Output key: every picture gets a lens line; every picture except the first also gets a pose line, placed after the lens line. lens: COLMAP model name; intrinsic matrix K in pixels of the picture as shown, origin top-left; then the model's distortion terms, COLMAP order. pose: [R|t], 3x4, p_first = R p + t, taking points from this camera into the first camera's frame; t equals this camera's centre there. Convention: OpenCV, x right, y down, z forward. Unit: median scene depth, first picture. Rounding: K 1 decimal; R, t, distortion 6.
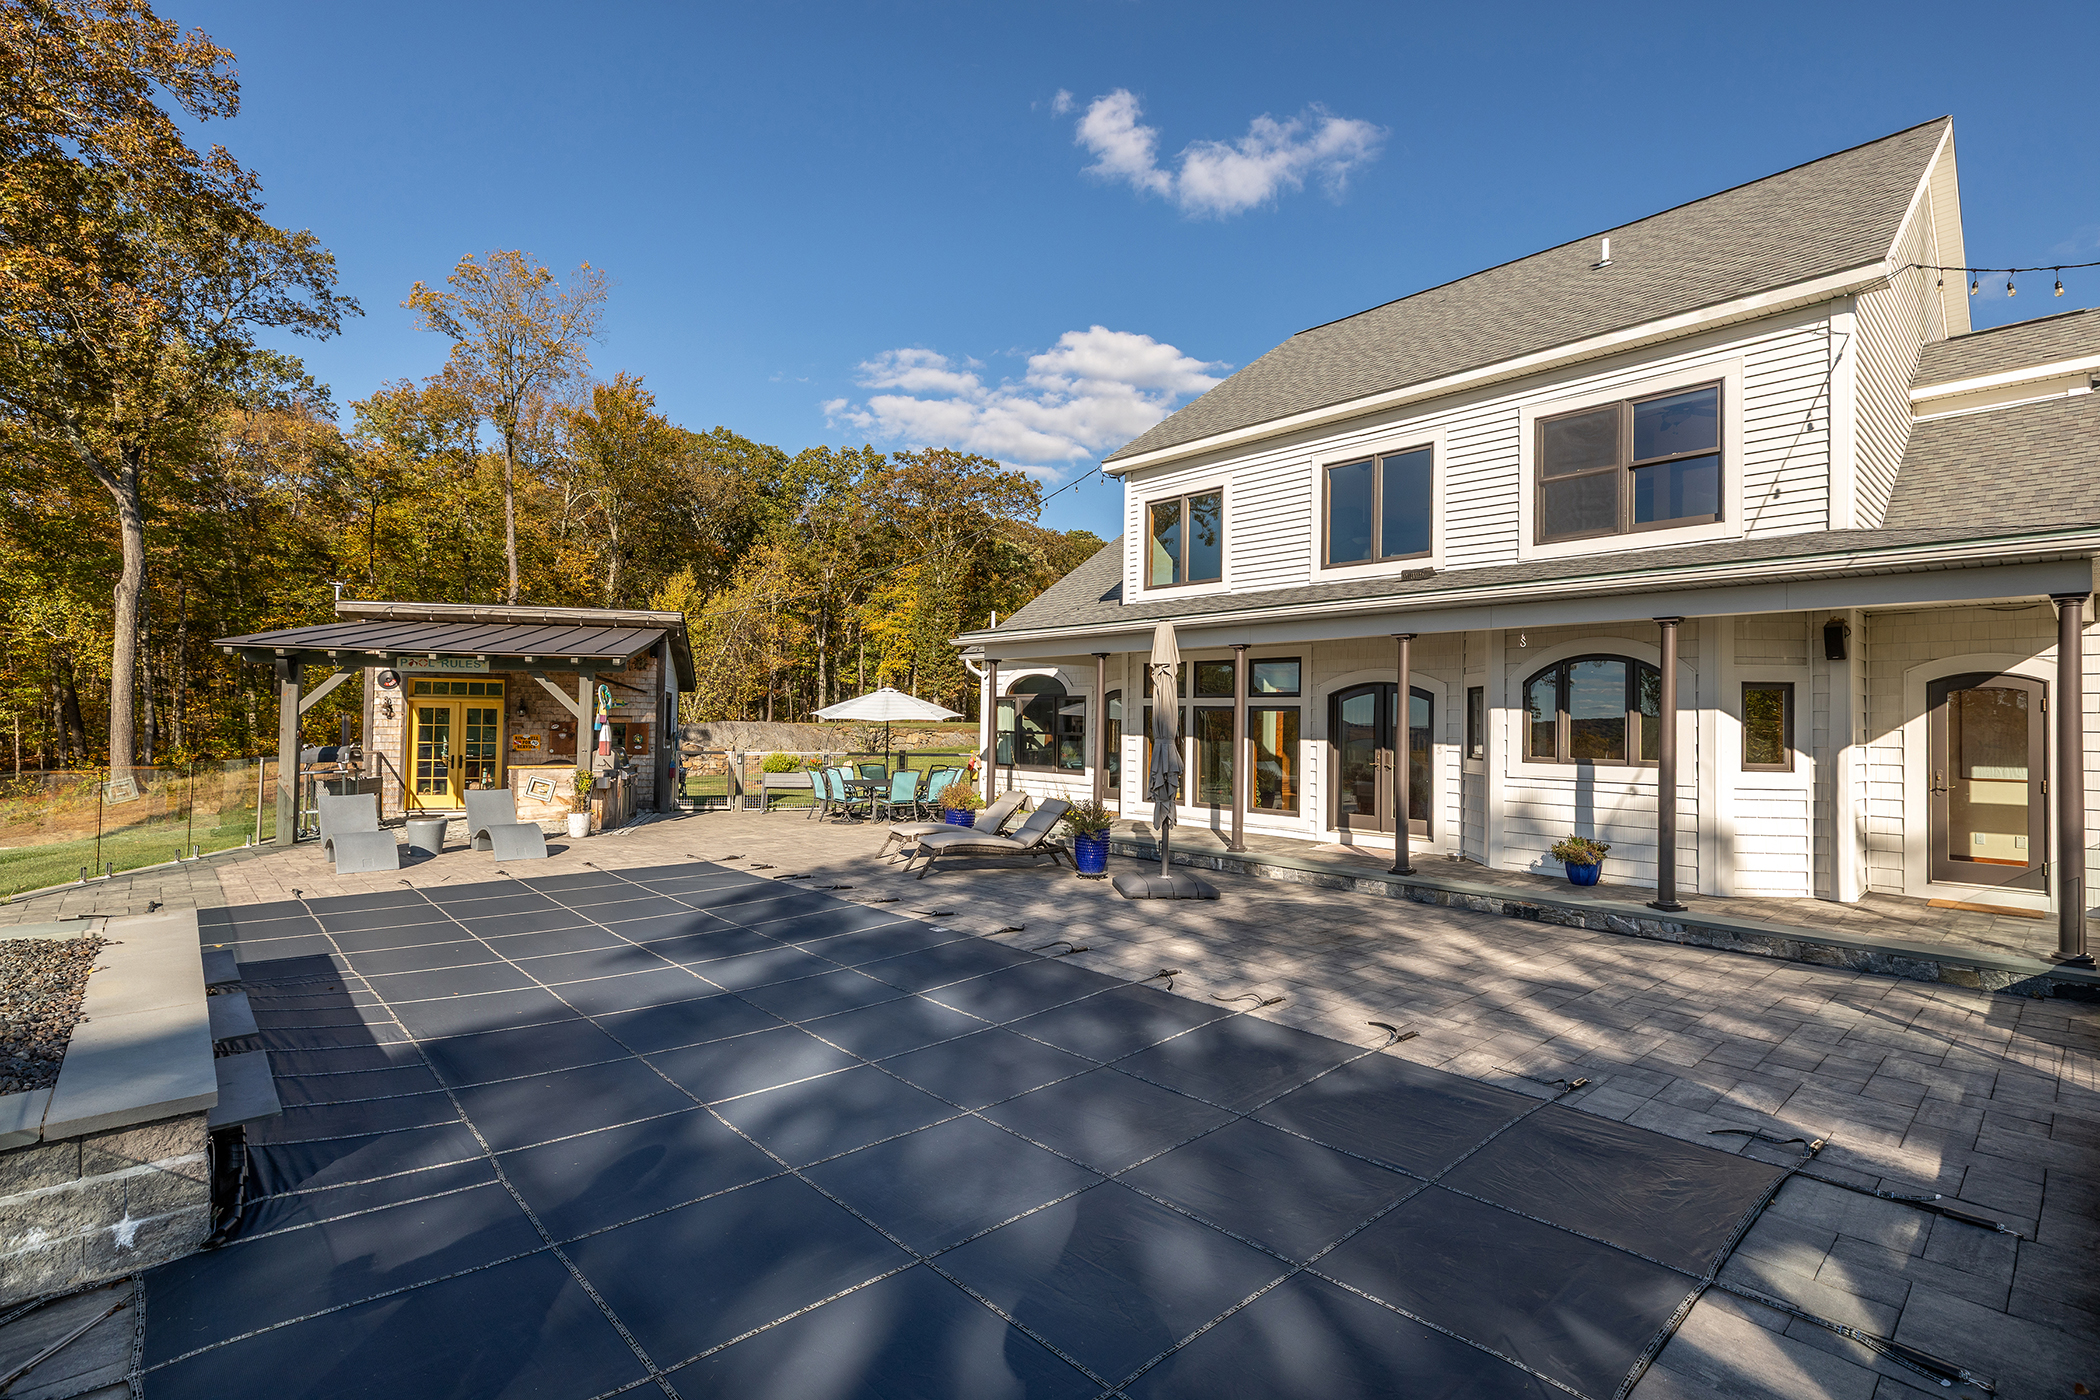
lens RADIAL K [[942.6, 0, 1049.7], [0, 942.6, 705.0], [0, 0, 1]] dist [0.021072, -0.009455]
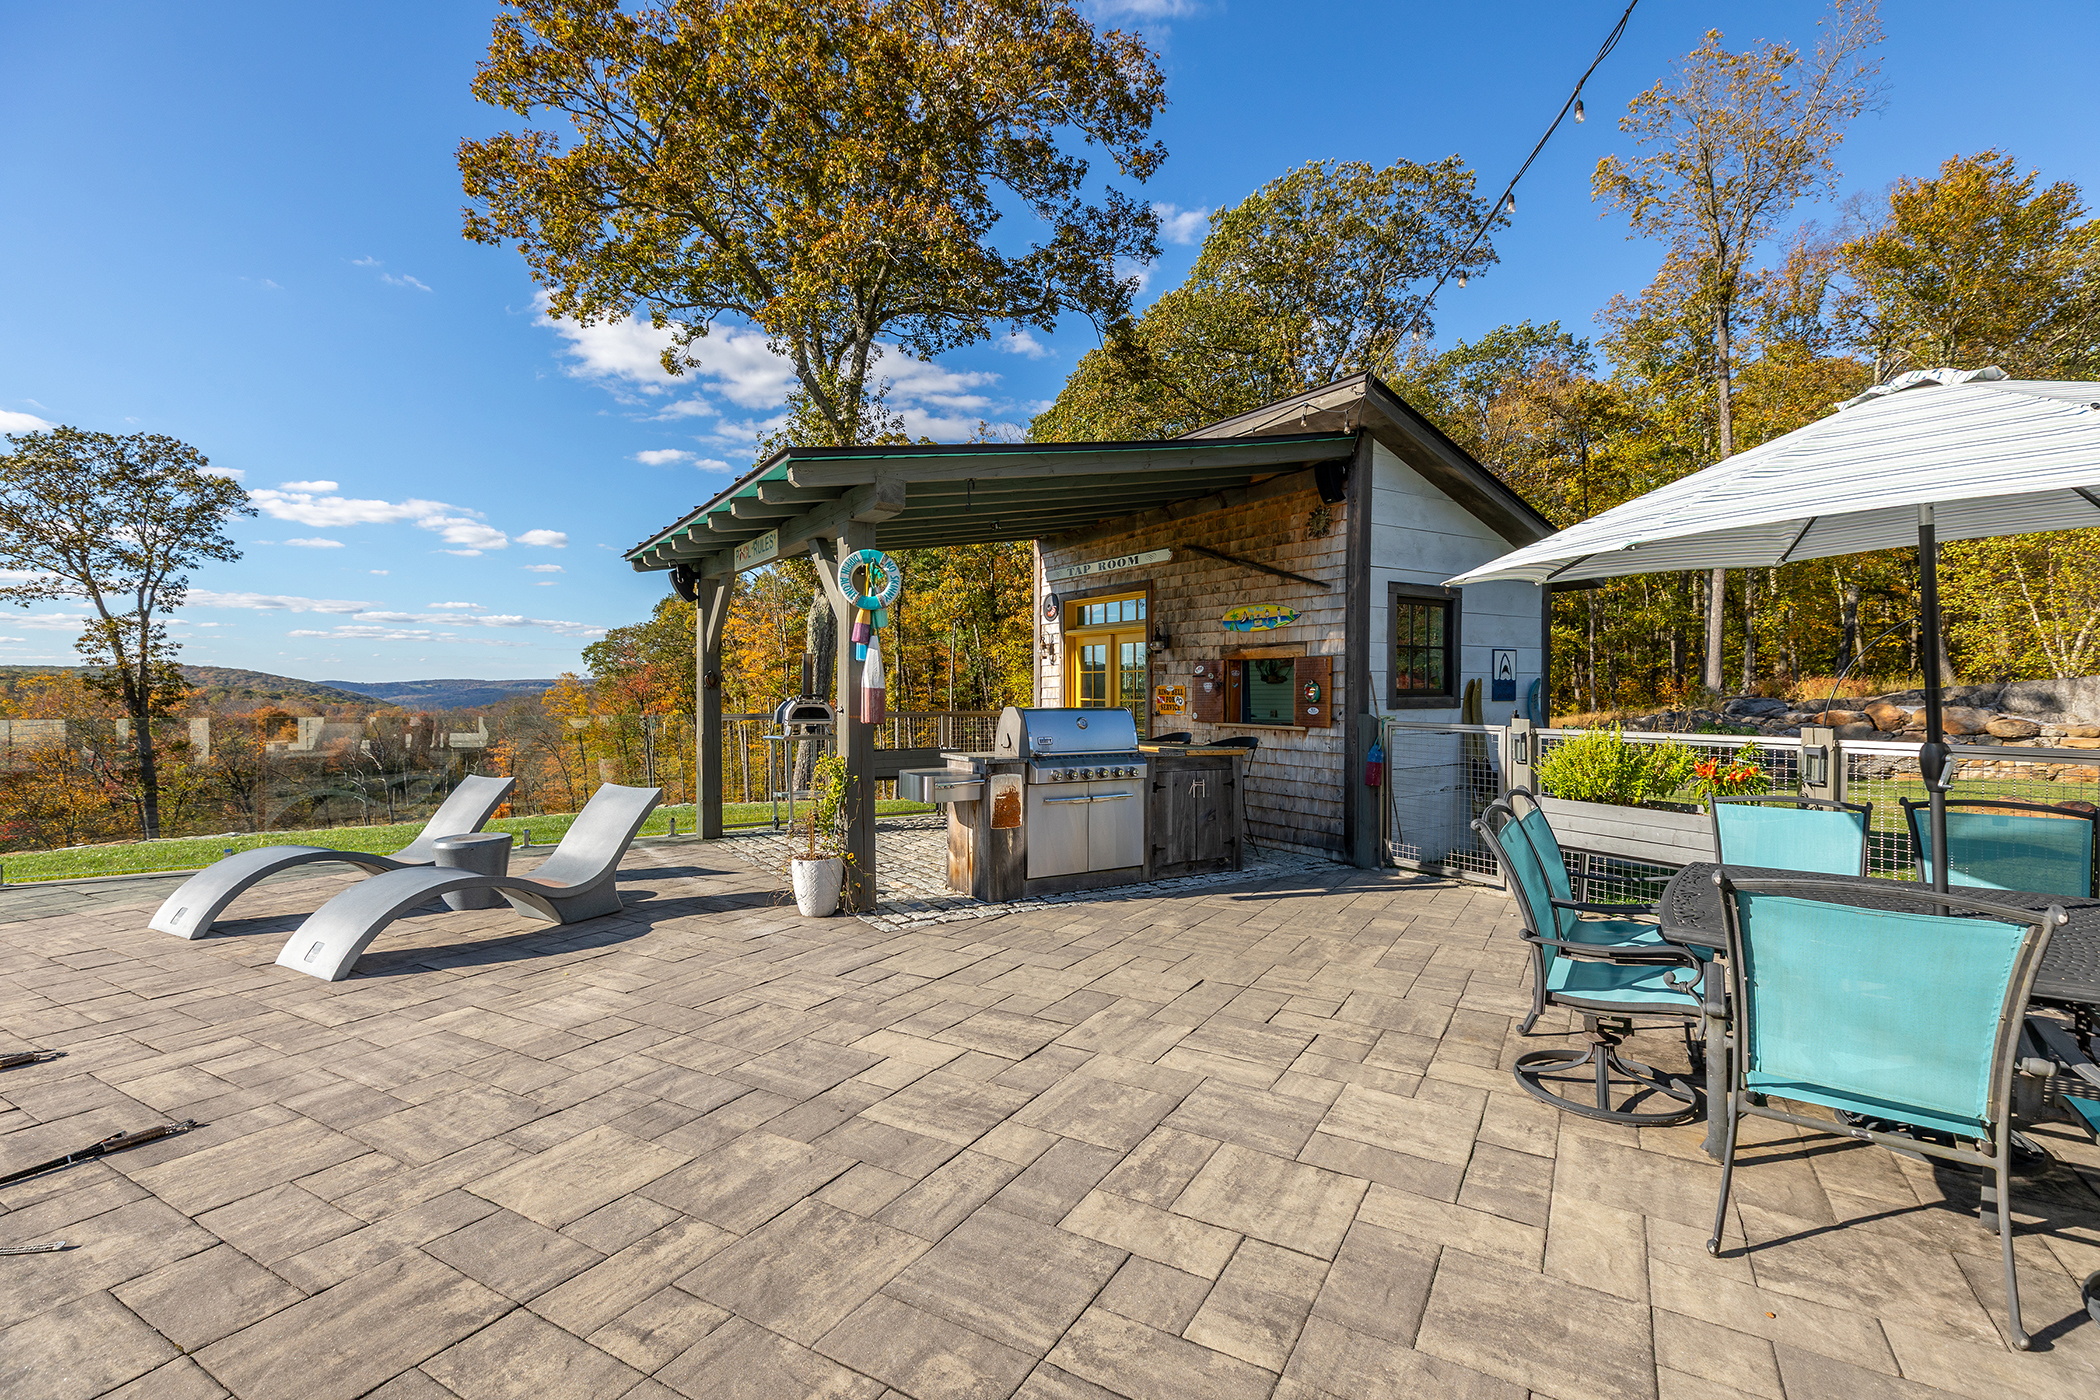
lens RADIAL K [[942.6, 0, 1049.7], [0, 942.6, 690.1], [0, 0, 1]] dist [0.021072, -0.009455]
pose [[0.302393, -0.010058, -0.953130, -0.052215], [0.024946, 0.999685, -0.002635, 0.032483], [0.952857, -0.022980, 0.302549, 0.745302]]
